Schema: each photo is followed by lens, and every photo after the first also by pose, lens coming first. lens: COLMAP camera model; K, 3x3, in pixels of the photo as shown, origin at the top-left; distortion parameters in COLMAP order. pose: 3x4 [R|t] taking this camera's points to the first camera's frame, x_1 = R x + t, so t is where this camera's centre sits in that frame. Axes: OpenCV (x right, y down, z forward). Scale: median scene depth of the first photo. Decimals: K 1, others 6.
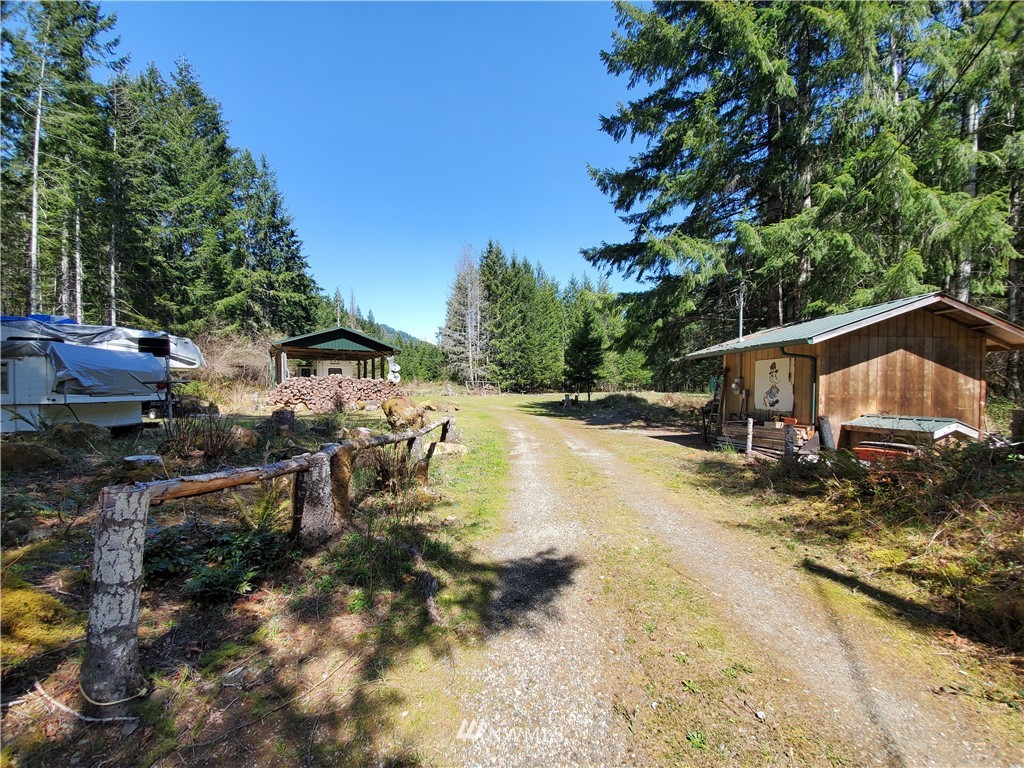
lens RADIAL K [[417.8, 0, 509.4], [0, 417.8, 398.1], [0, 0, 1]] dist [0.034320, -0.022035]
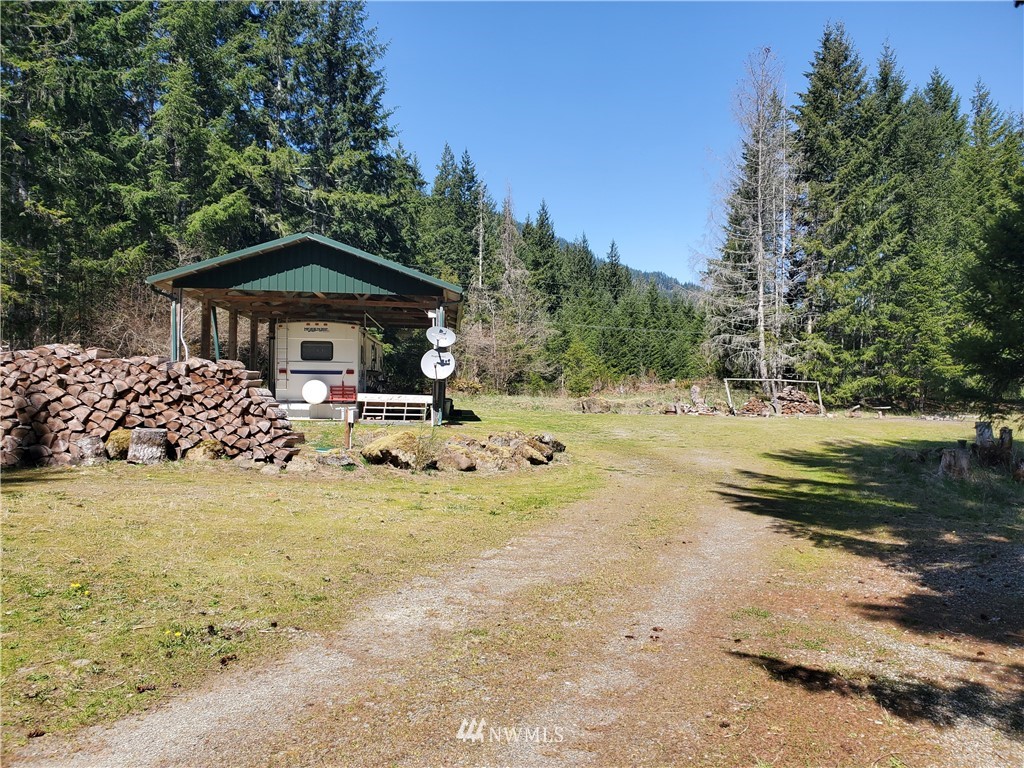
lens RADIAL K [[833.7, 0, 522.7], [0, 833.7, 386.0], [0, 0, 1]] dist [0.031972, -0.006967]
pose [[0.902797, 0.010462, -0.429940, 0.050389], [-0.024888, 0.999300, -0.027946, -0.005781], [0.429346, 0.035930, 0.902425, 0.172450]]
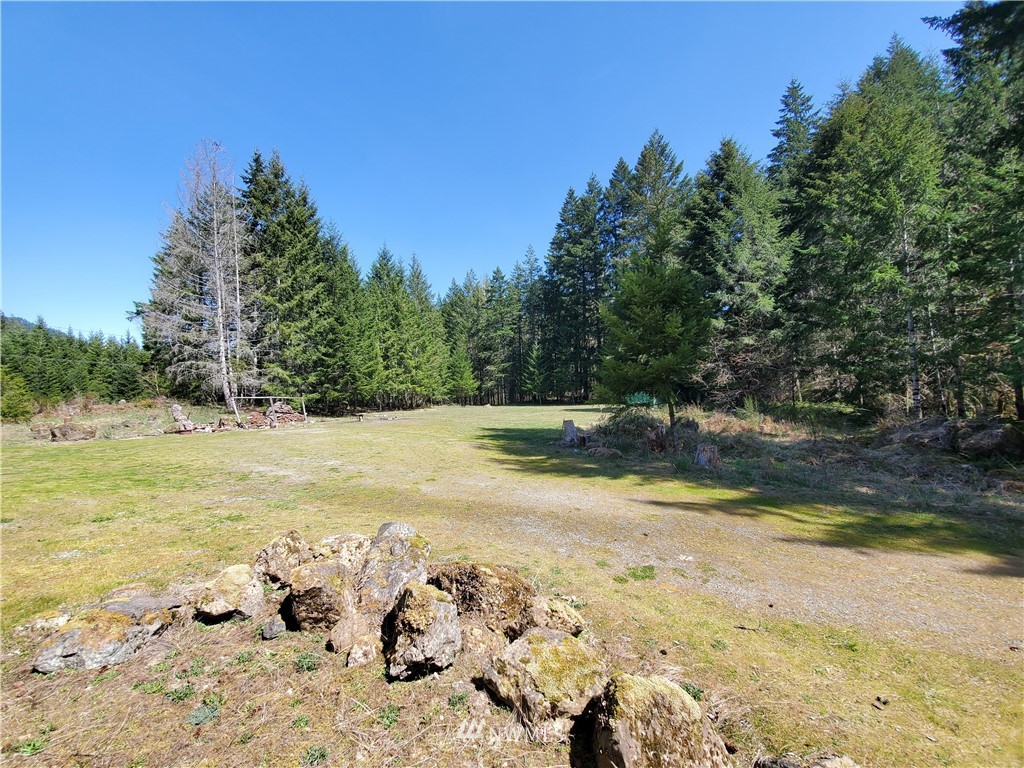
lens RADIAL K [[417.8, 0, 509.4], [0, 417.8, 398.1], [0, 0, 1]] dist [0.034320, -0.022035]
pose [[0.841344, -0.025205, 0.539912, -0.081161], [0.041542, 0.998973, -0.018098, -0.015802], [-0.538902, 0.037655, 0.841527, 0.369791]]
